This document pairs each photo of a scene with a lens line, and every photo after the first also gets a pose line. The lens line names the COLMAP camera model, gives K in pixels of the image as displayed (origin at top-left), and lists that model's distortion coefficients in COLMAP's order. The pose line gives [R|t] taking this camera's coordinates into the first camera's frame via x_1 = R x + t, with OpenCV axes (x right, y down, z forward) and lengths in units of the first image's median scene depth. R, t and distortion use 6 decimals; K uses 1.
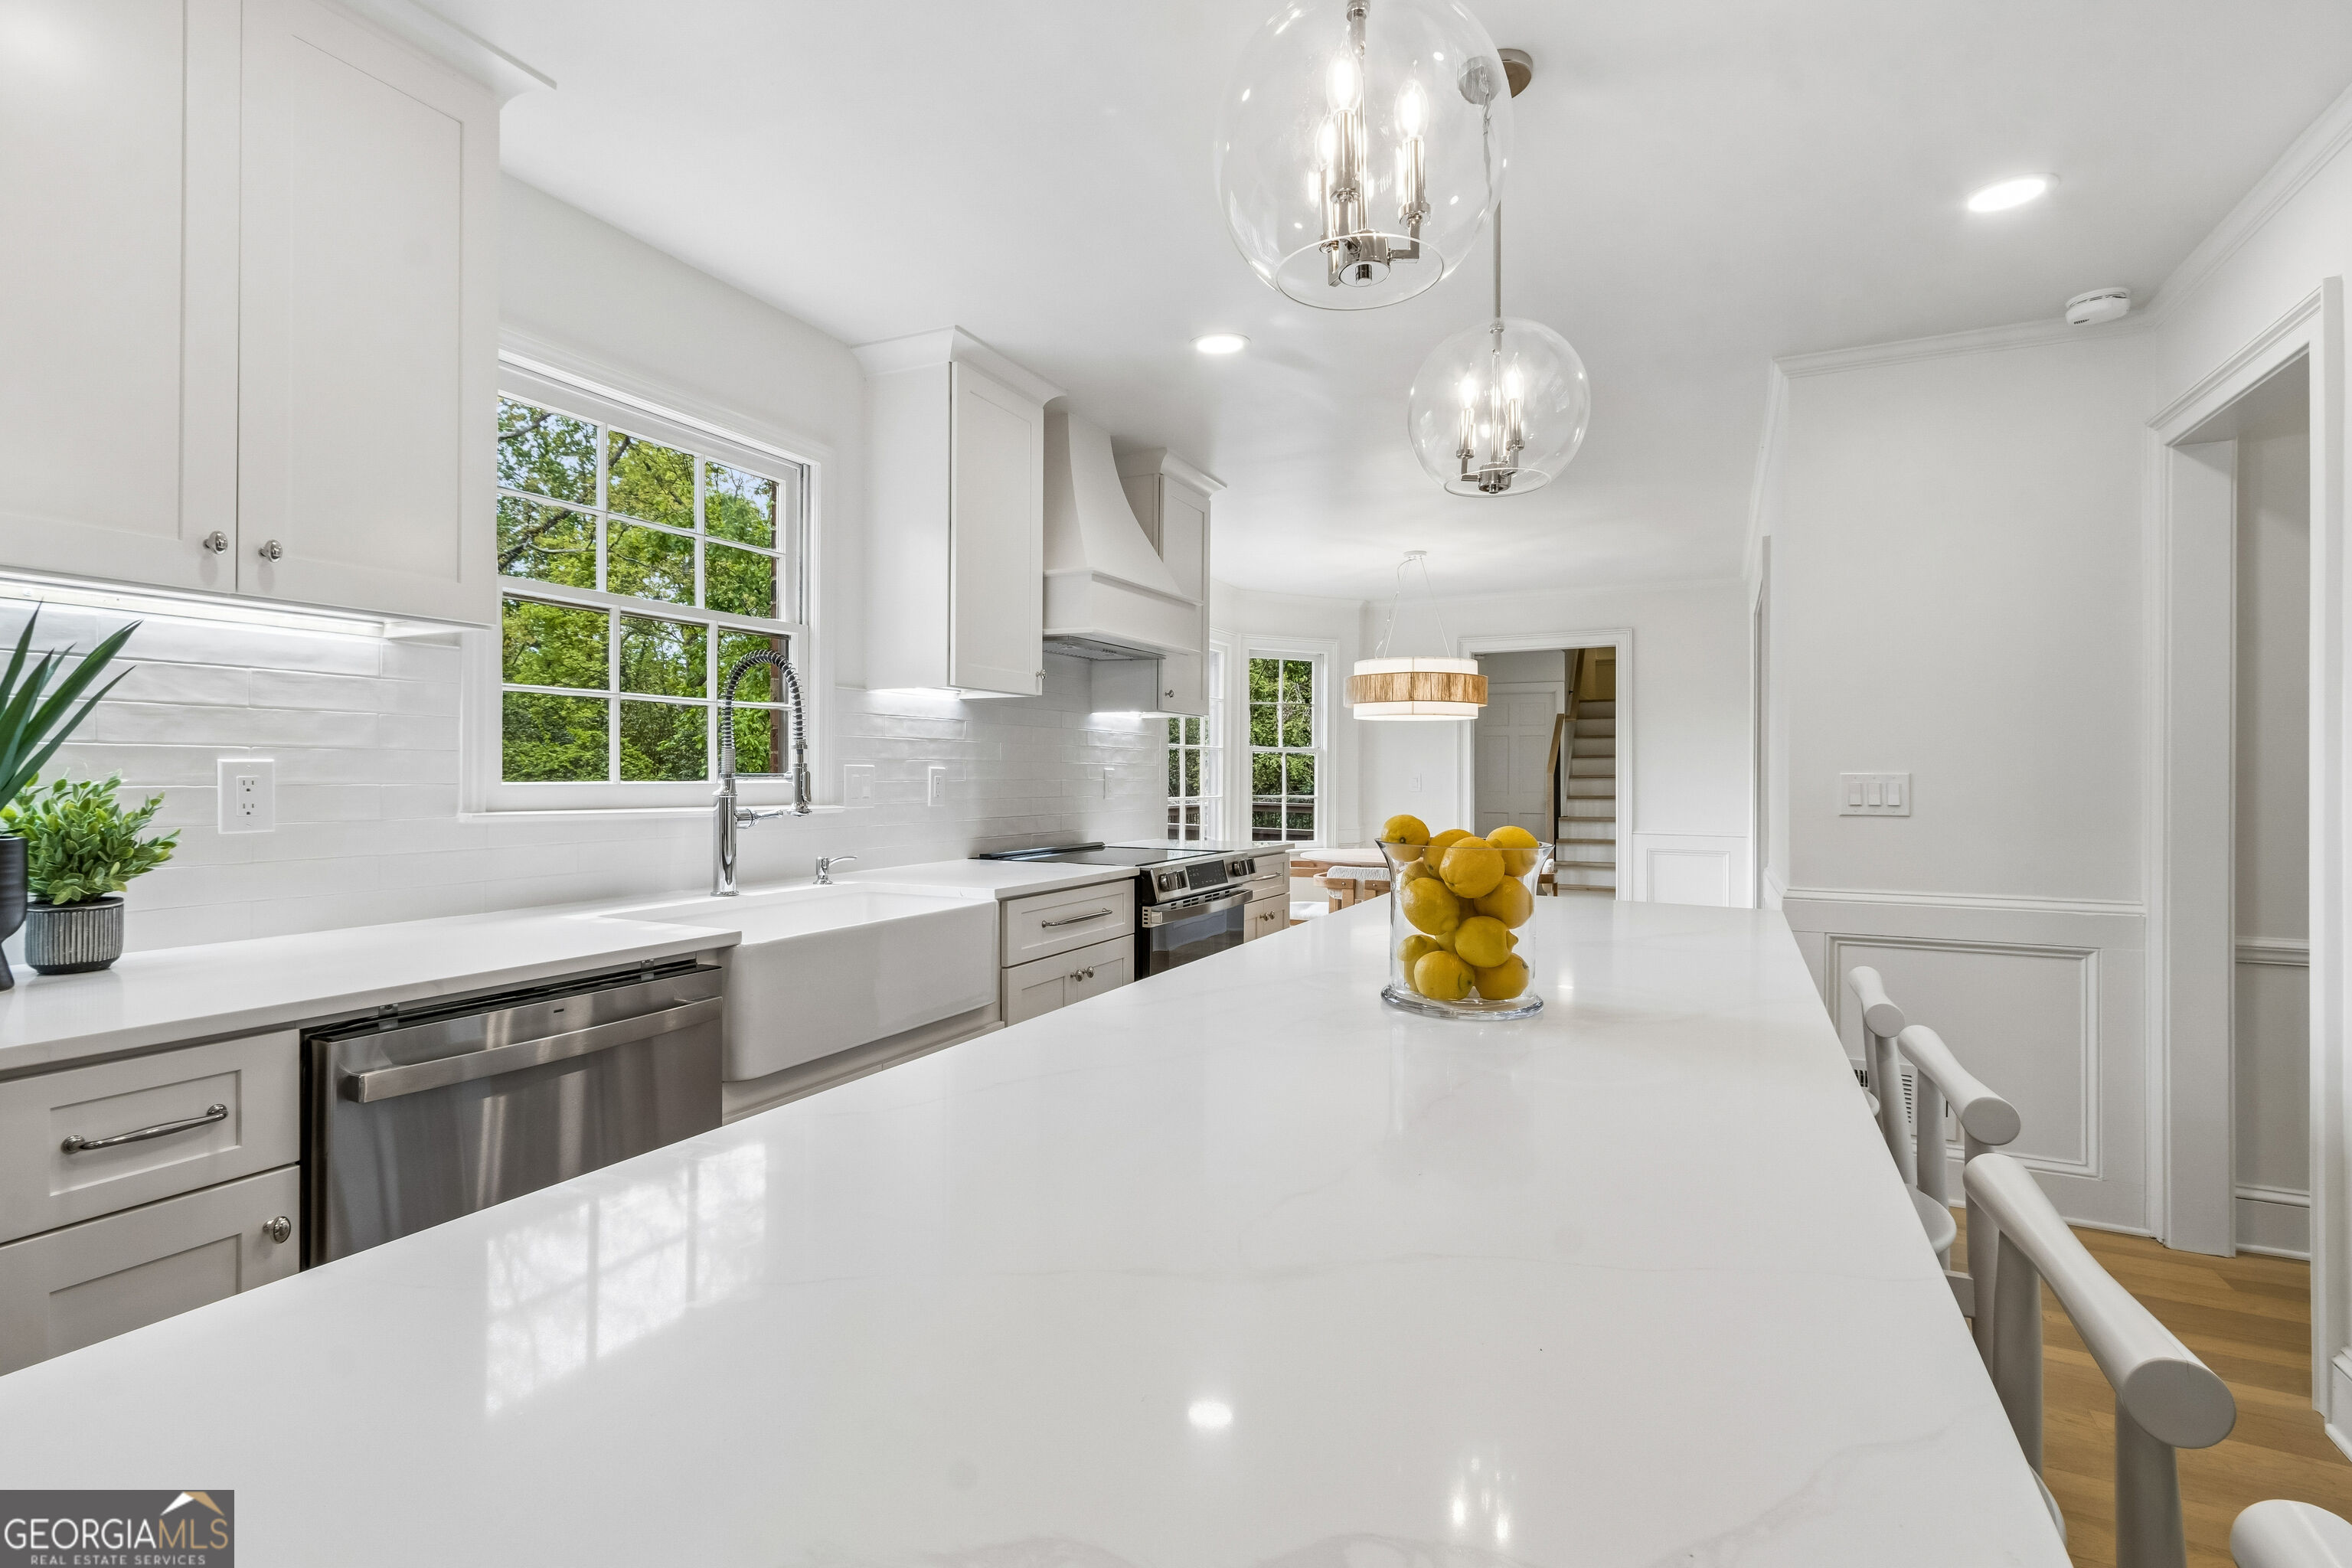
lens RADIAL K [[1102.9, 0, 1166.9], [0, 1102.9, 760.7], [0, 0, 1]] dist [0.002132, -0.001764]
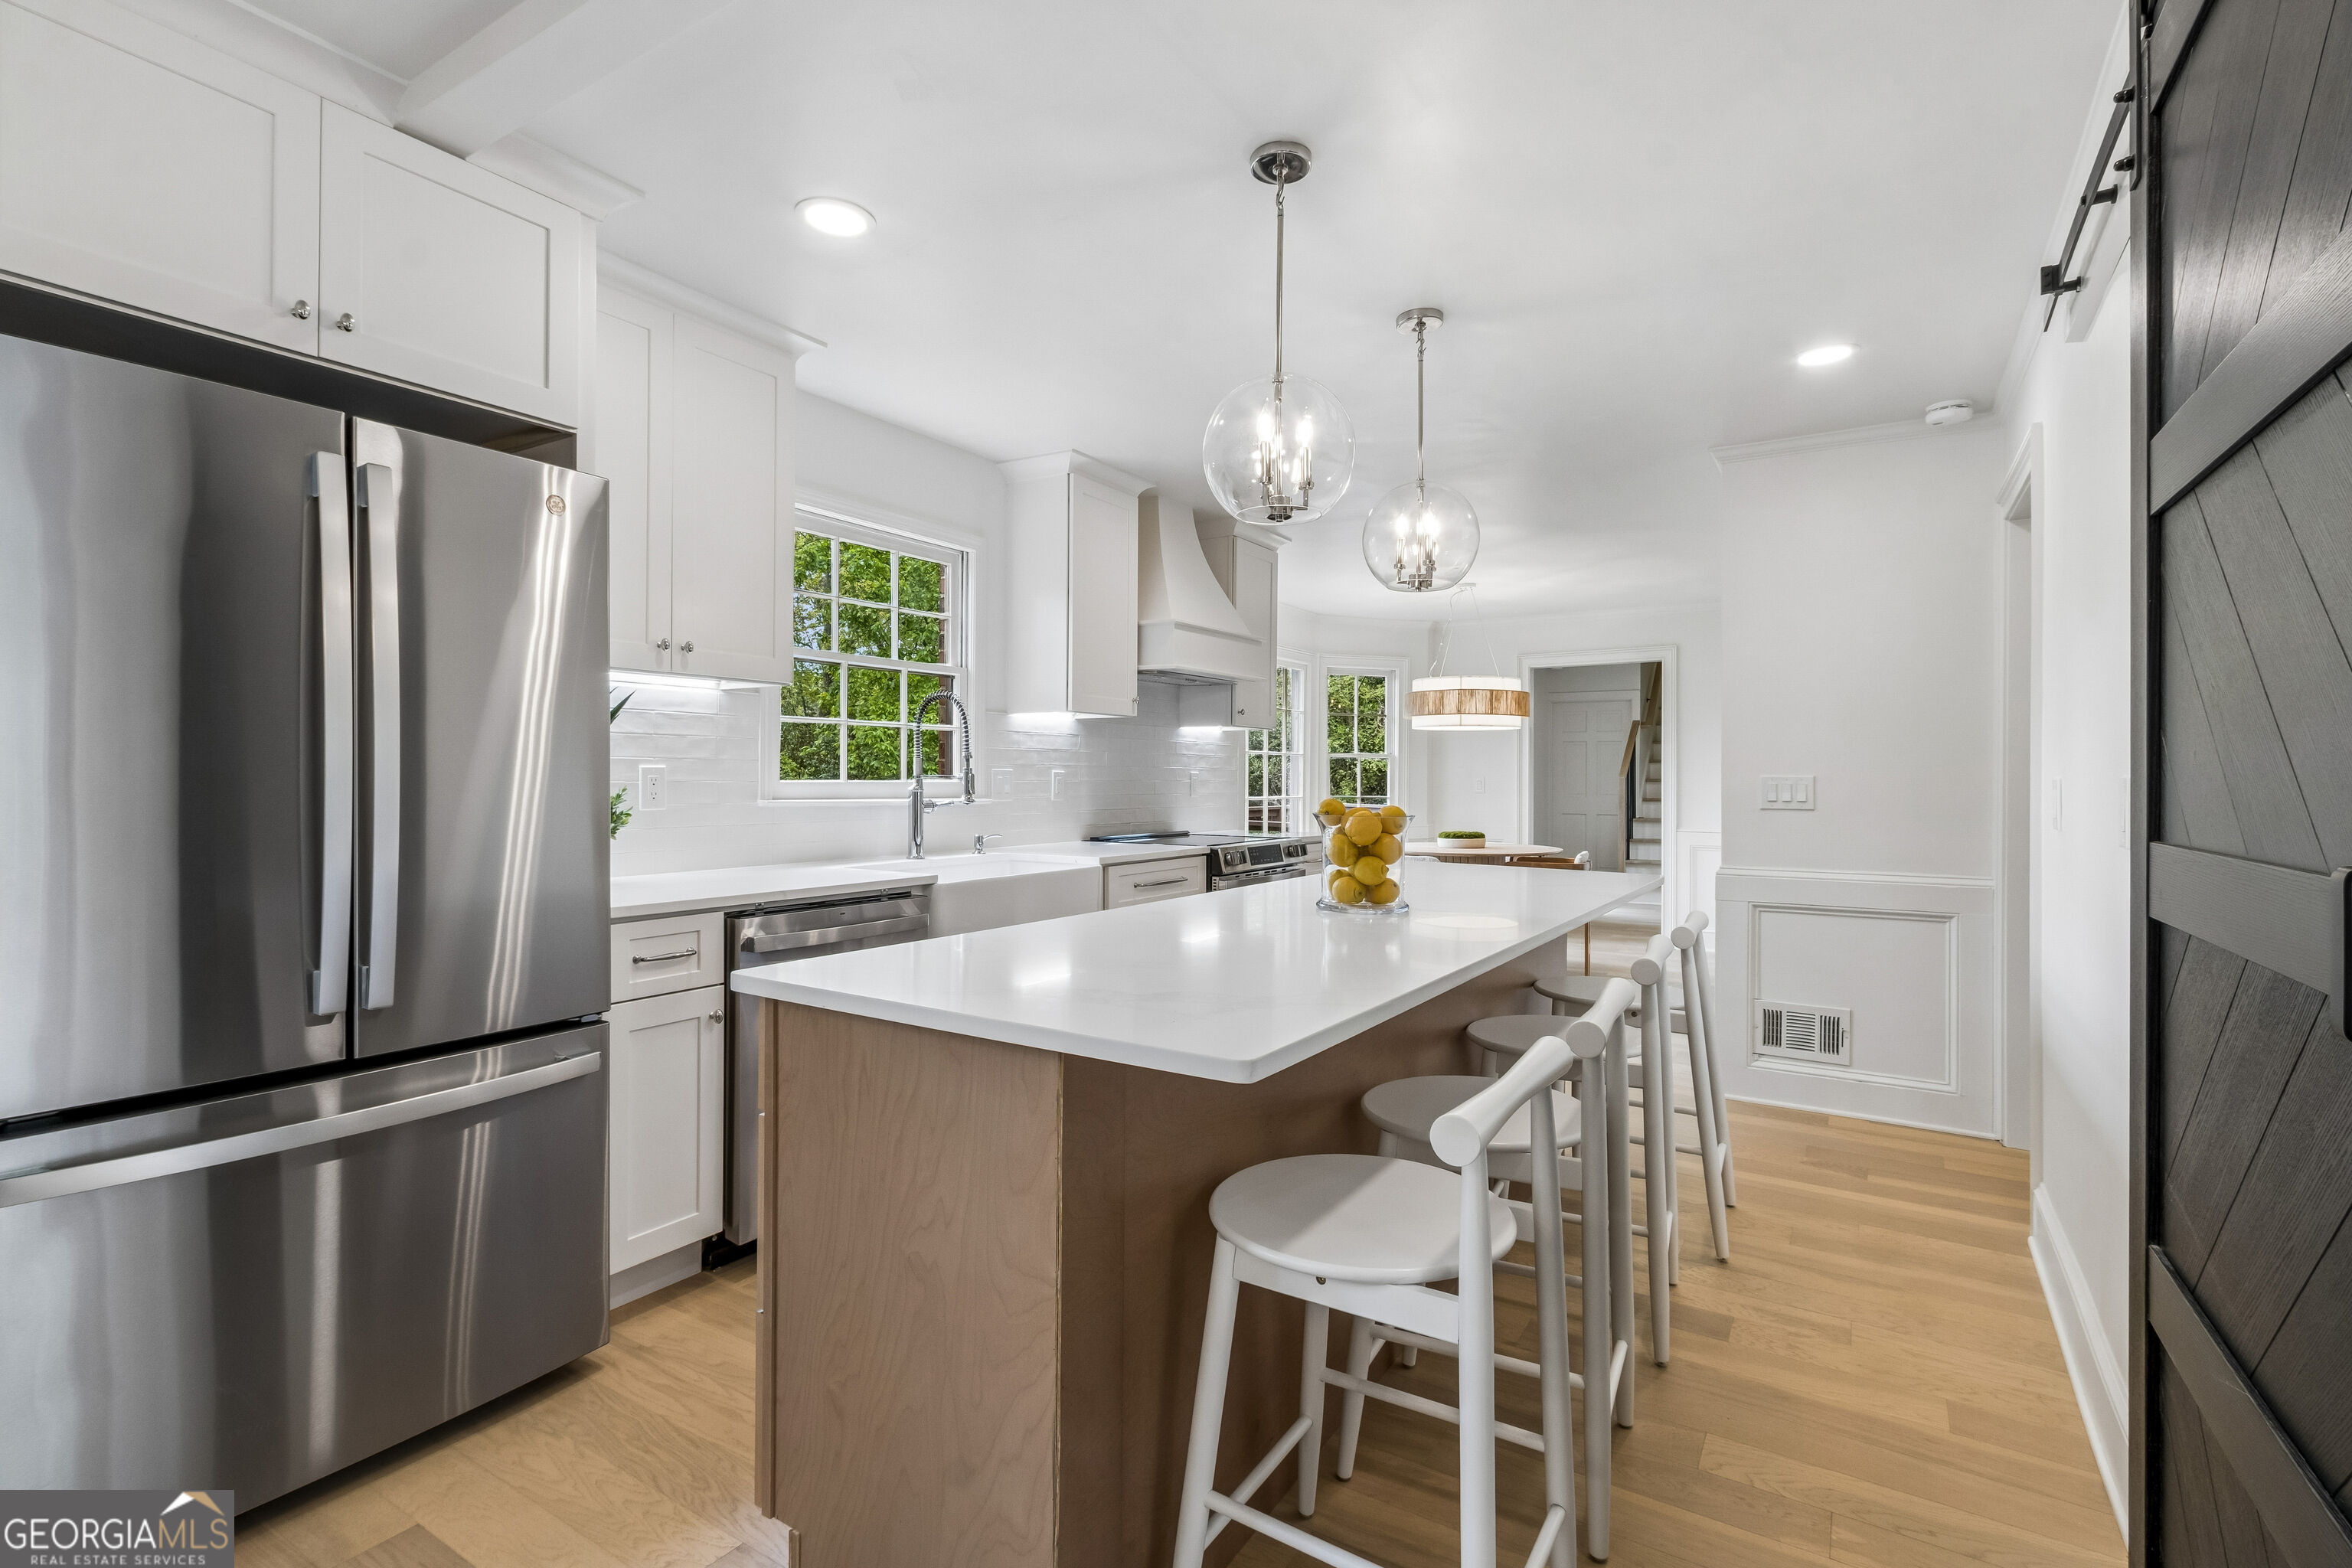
lens RADIAL K [[1115.0, 0, 1173.4], [0, 1115.0, 753.1], [0, 0, 1]] dist [0.001918, 0.000722]
pose [[0.995122, -0.001301, -0.098641, 0.068480], [0.000284, 0.999947, -0.010328, -0.001887], [0.098650, 0.010249, 0.995069, -0.356242]]
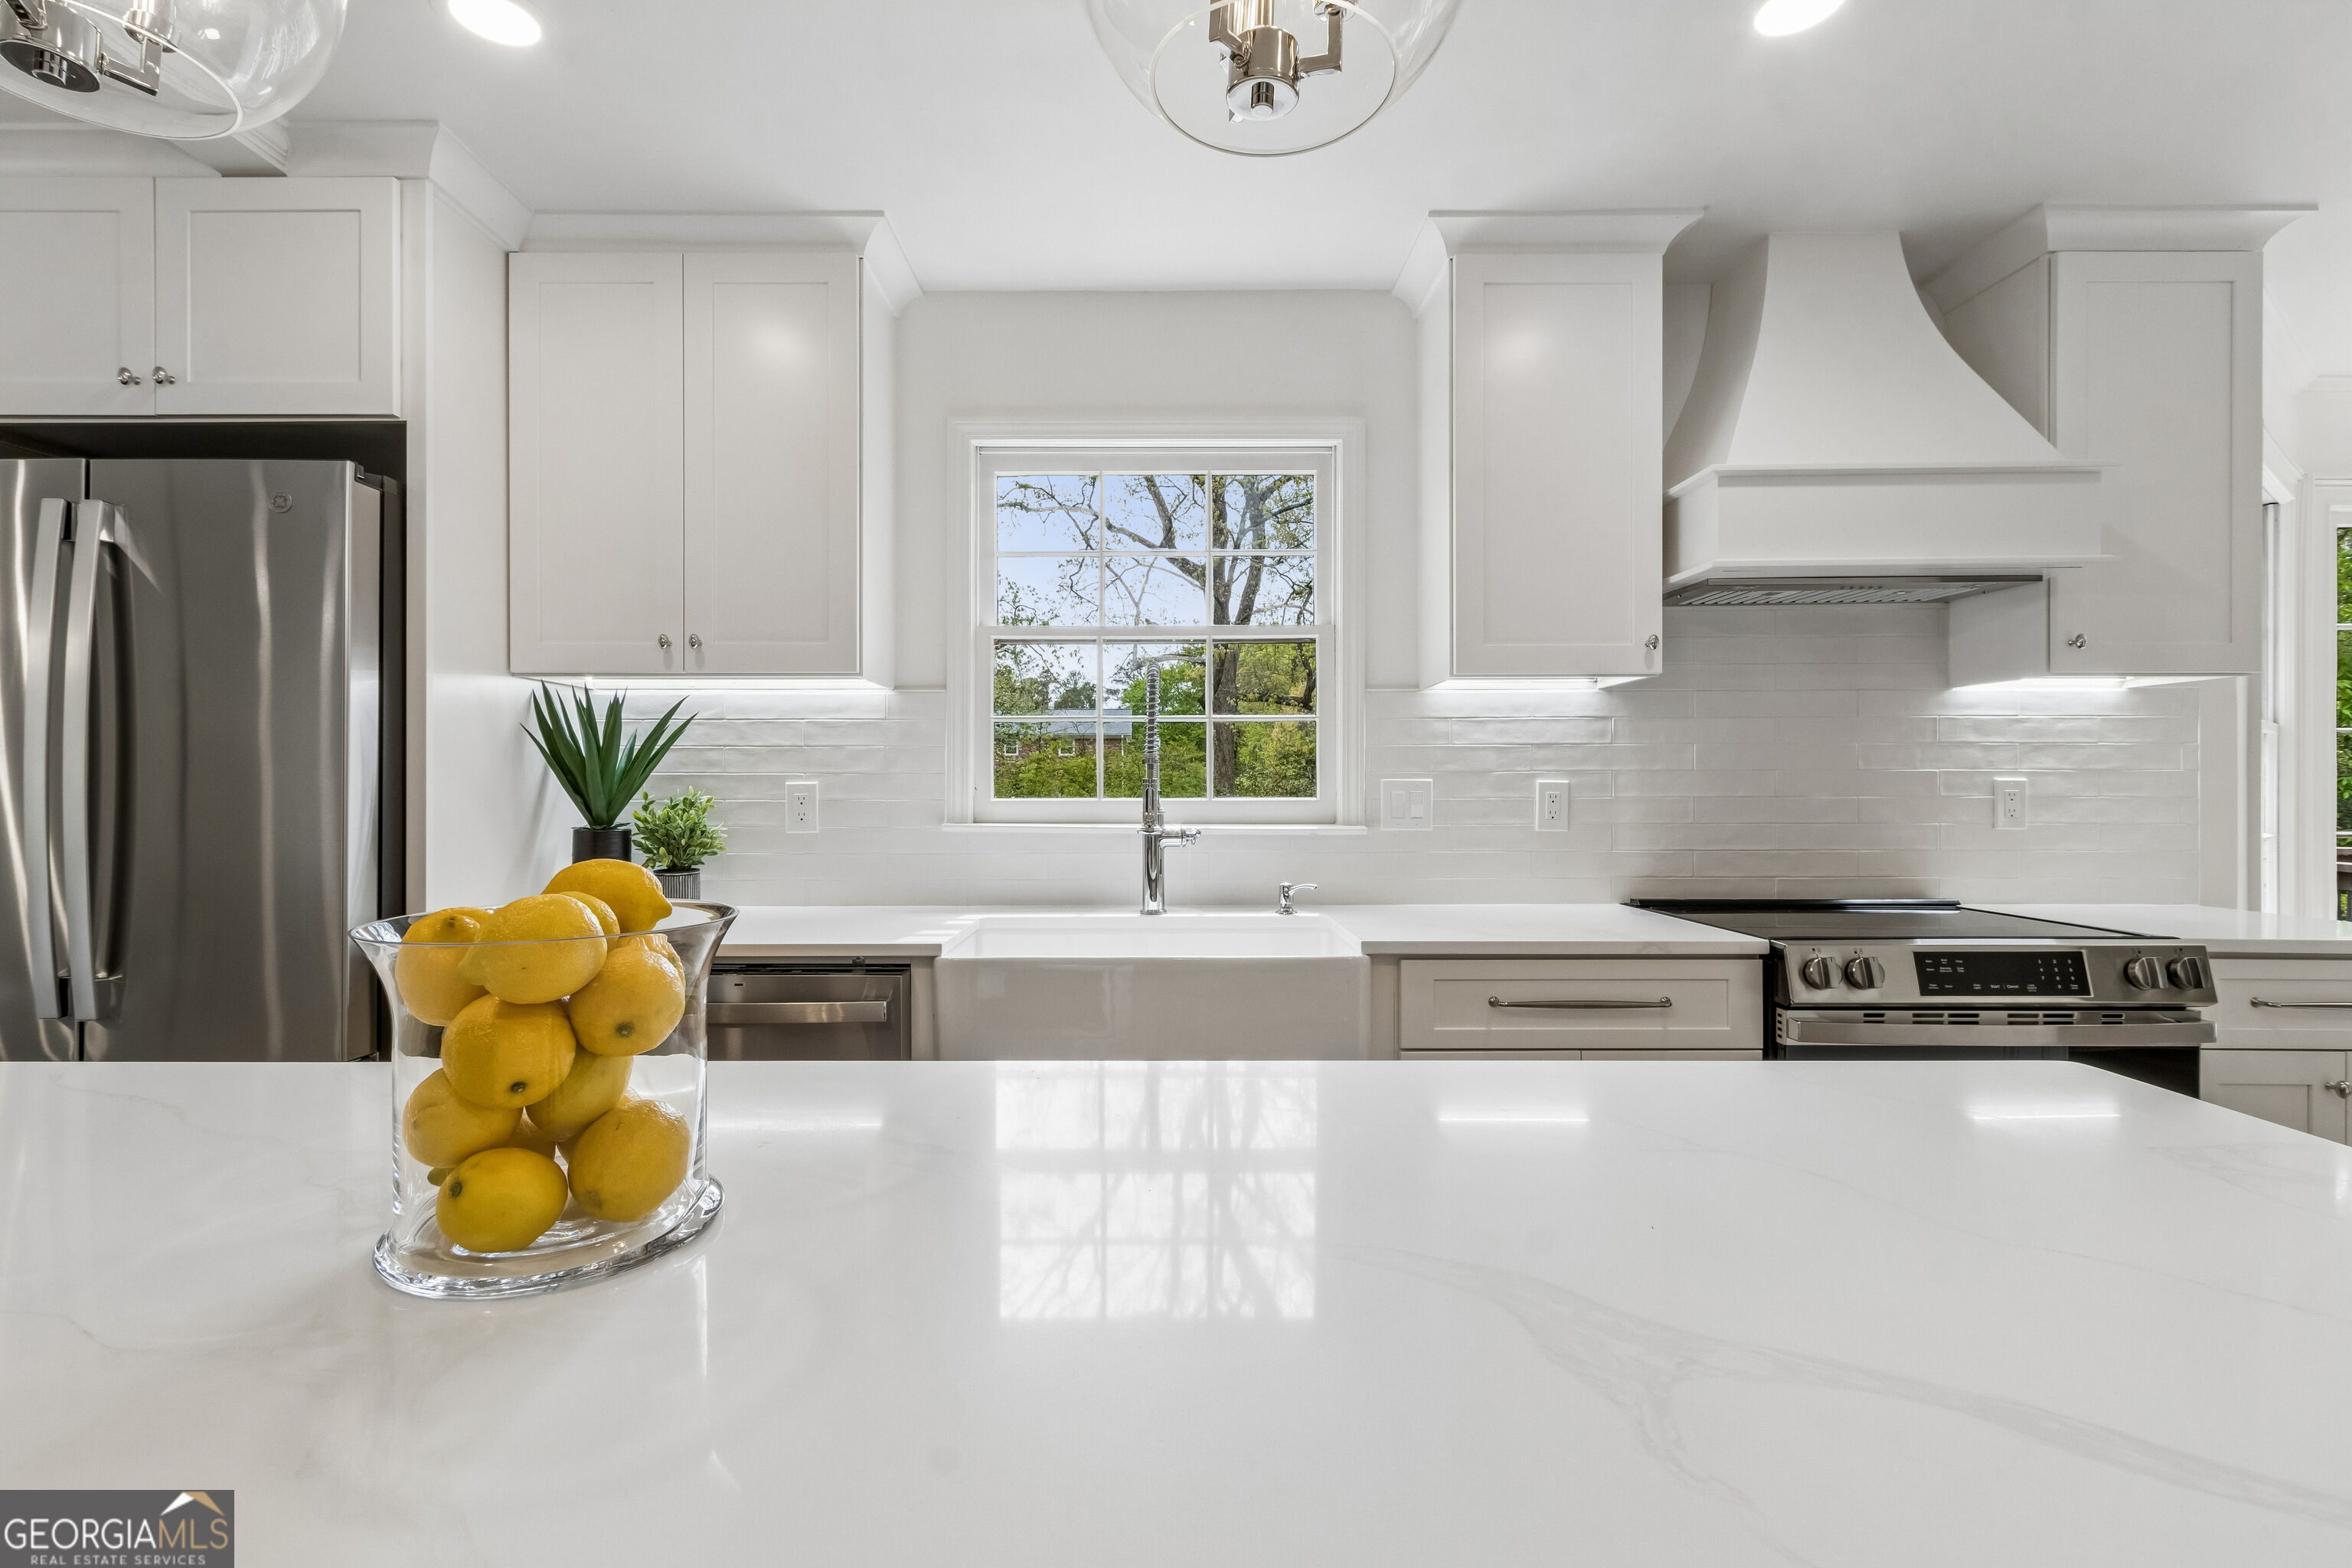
lens RADIAL K [[1102.9, 0, 1166.9], [0, 1102.9, 760.7], [0, 0, 1]] dist [0.002132, -0.001764]
pose [[0.438023, -0.029693, -0.898473, 0.407595], [0.014968, 0.999557, -0.025736, 0.008779], [0.898839, -0.002175, 0.438273, 0.475202]]
